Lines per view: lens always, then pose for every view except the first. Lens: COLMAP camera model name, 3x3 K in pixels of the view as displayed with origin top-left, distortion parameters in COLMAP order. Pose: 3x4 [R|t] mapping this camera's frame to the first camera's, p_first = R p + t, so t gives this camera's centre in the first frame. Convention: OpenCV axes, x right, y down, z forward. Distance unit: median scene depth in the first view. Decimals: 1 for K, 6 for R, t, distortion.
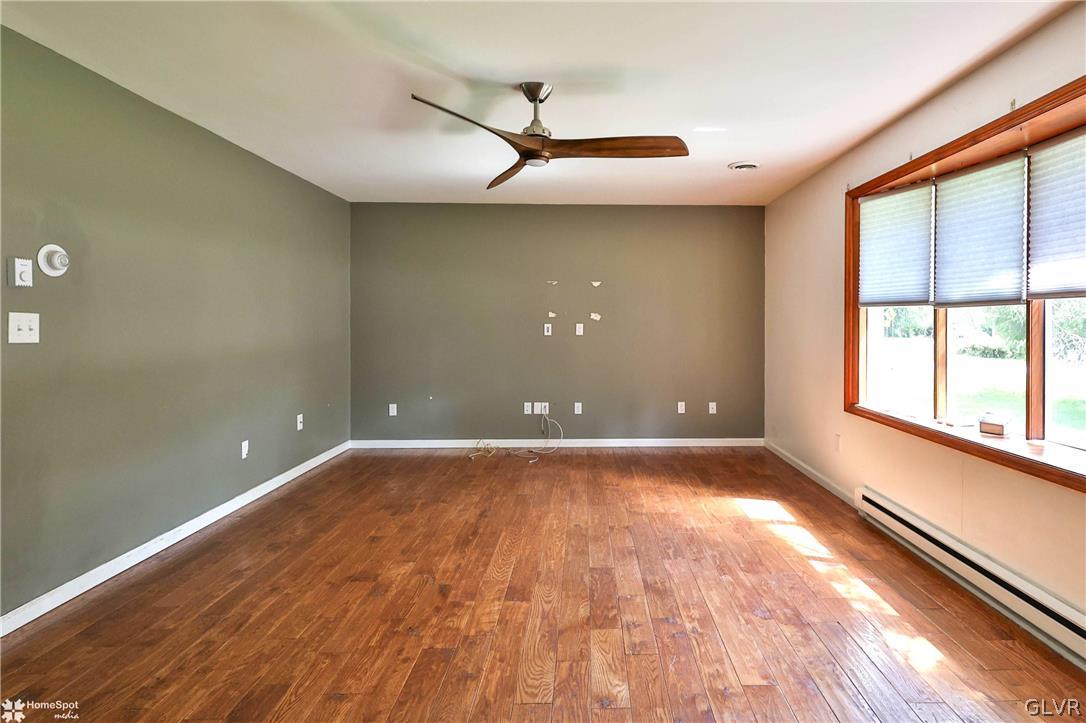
lens RADIAL K [[540.3, 0, 582.2], [0, 540.3, 325.4], [0, 0, 1]] dist [-0.004096, 0.000777]
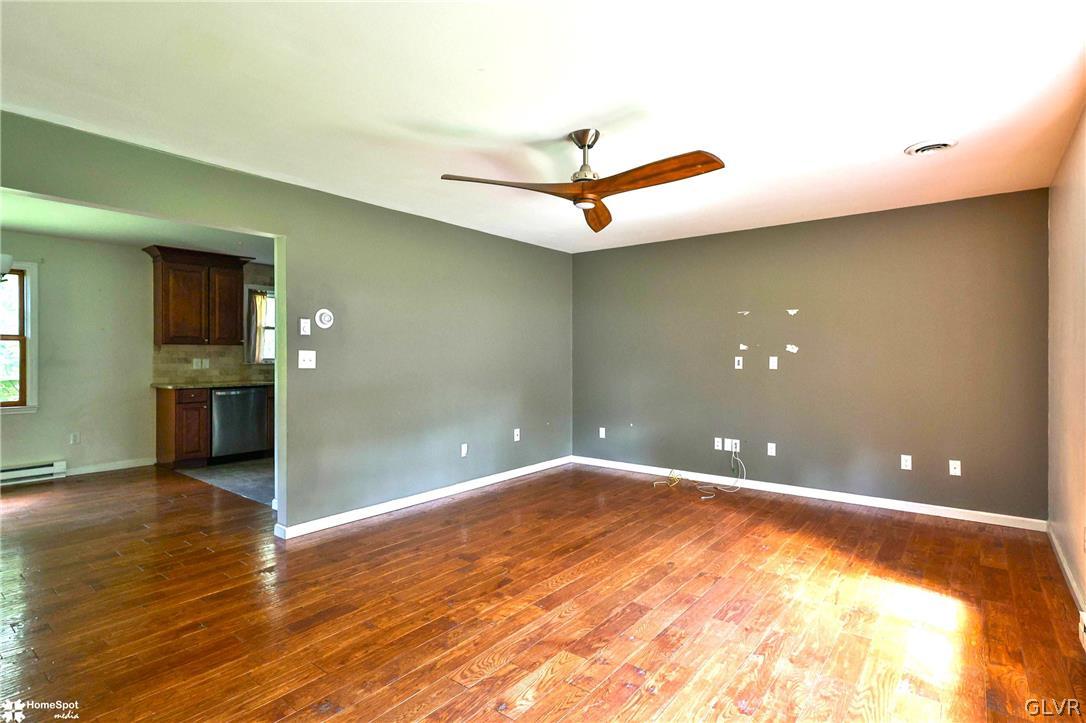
lens RADIAL K [[522.7, 0, 552.1], [0, 522.7, 357.2], [0, 0, 1]] dist [-0.000838, -0.002080]
pose [[0.786763, 0.000066, -0.617255, 0.499640], [-0.001250, 0.999998, -0.001487, -0.000963], [0.617254, 0.001942, 0.786762, 0.153084]]
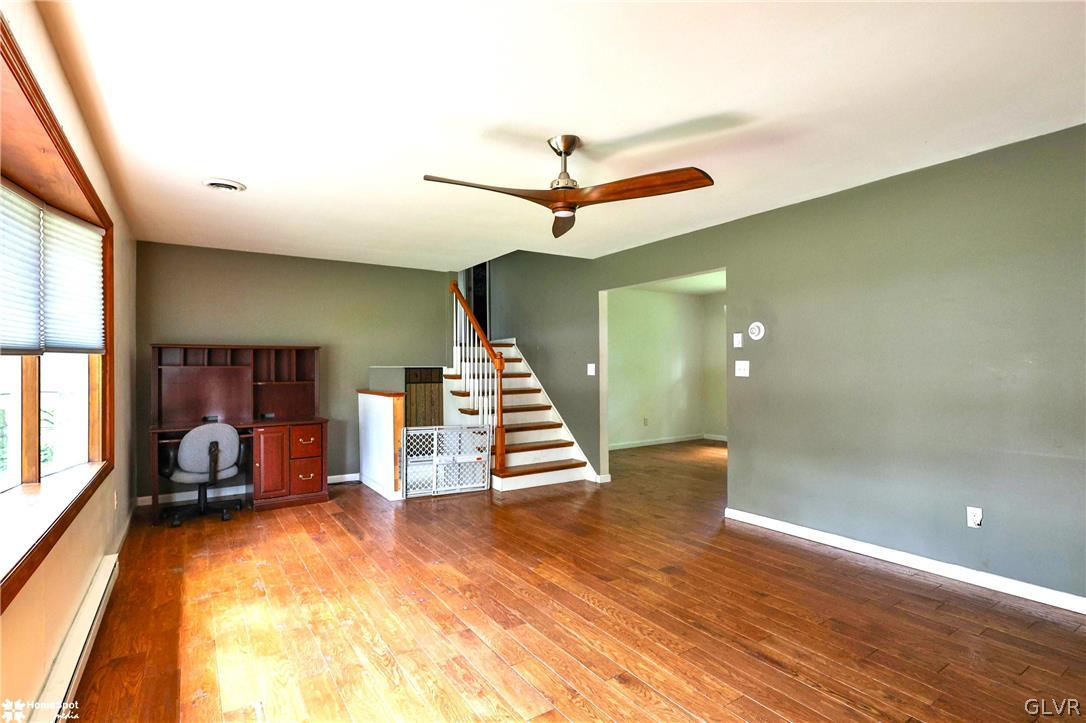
lens RADIAL K [[522.7, 0, 547.6], [0, 522.7, 358.5], [0, 0, 1]] dist [-0.000838, -0.002080]
pose [[-0.818003, -0.004064, -0.575200, 0.525668], [0.005896, 0.999863, -0.015449, -0.006217], [0.575184, -0.016028, -0.817867, 1.813487]]
